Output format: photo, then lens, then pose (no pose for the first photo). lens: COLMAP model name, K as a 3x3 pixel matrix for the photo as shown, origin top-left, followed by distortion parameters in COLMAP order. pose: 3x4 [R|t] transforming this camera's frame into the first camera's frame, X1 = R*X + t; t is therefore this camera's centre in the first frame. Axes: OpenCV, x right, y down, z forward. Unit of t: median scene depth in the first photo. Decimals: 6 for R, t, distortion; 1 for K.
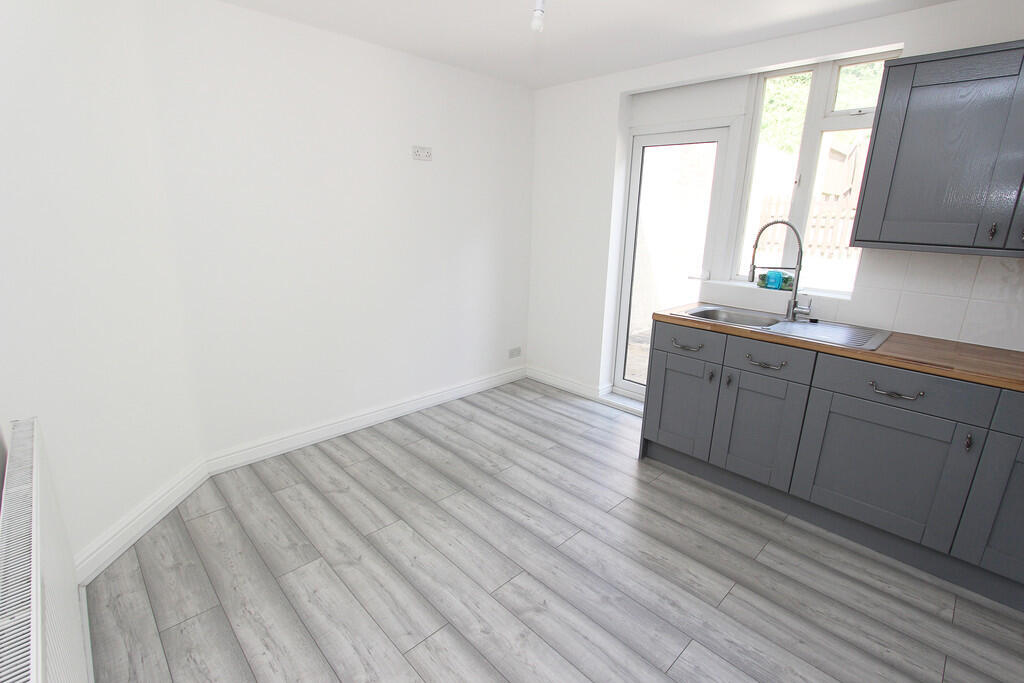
lens RADIAL K [[474.4, 0, 515.6], [0, 474.4, 342.5], [0, 0, 1]] dist [-0.017609, 0.000743]
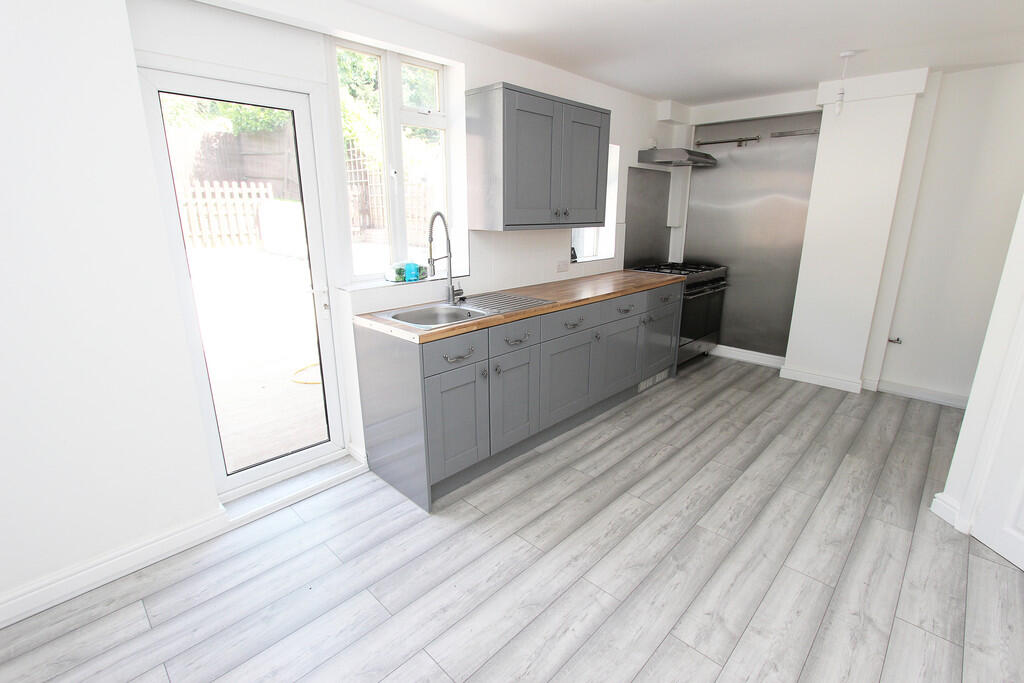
lens RADIAL K [[474.4, 0, 520.2], [0, 474.4, 340.6], [0, 0, 1]] dist [-0.017609, 0.000743]
pose [[-0.034921, -0.295174, 0.954805, -0.525727], [0.258625, 0.920174, 0.293927, -0.272403], [-0.965346, 0.257200, 0.044206, 0.908965]]
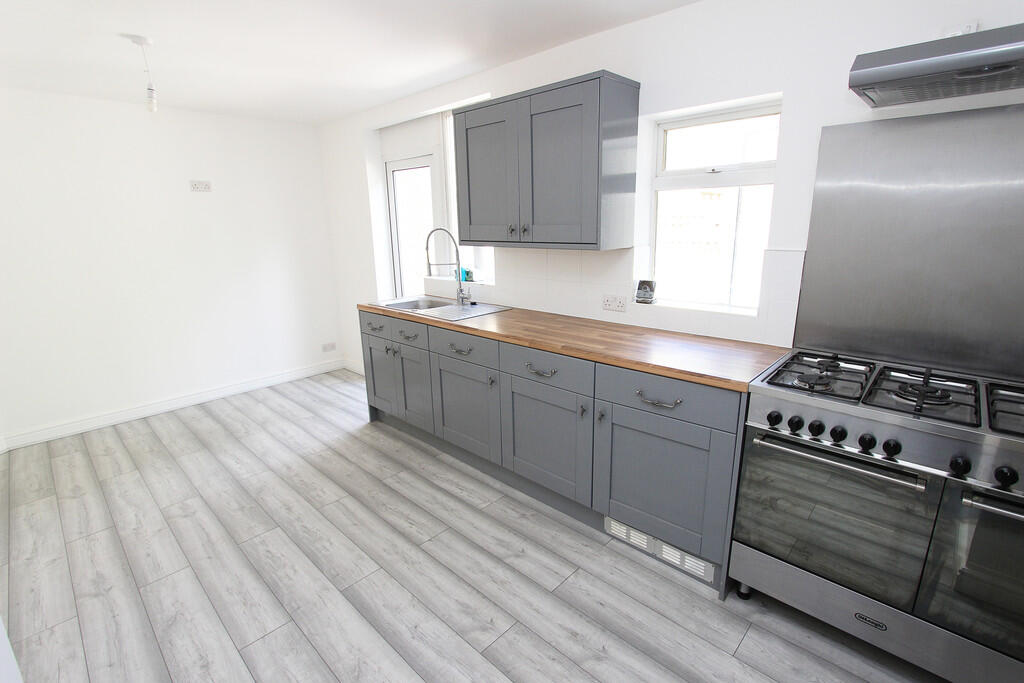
lens RADIAL K [[474.4, 0, 515.0], [0, 474.4, 343.8], [0, 0, 1]] dist [-0.017609, 0.000743]
pose [[0.998313, -0.052659, 0.024449, 0.765145], [0.052997, 0.998505, -0.013404, 0.094195], [-0.023706, 0.014677, 0.999611, -0.320132]]
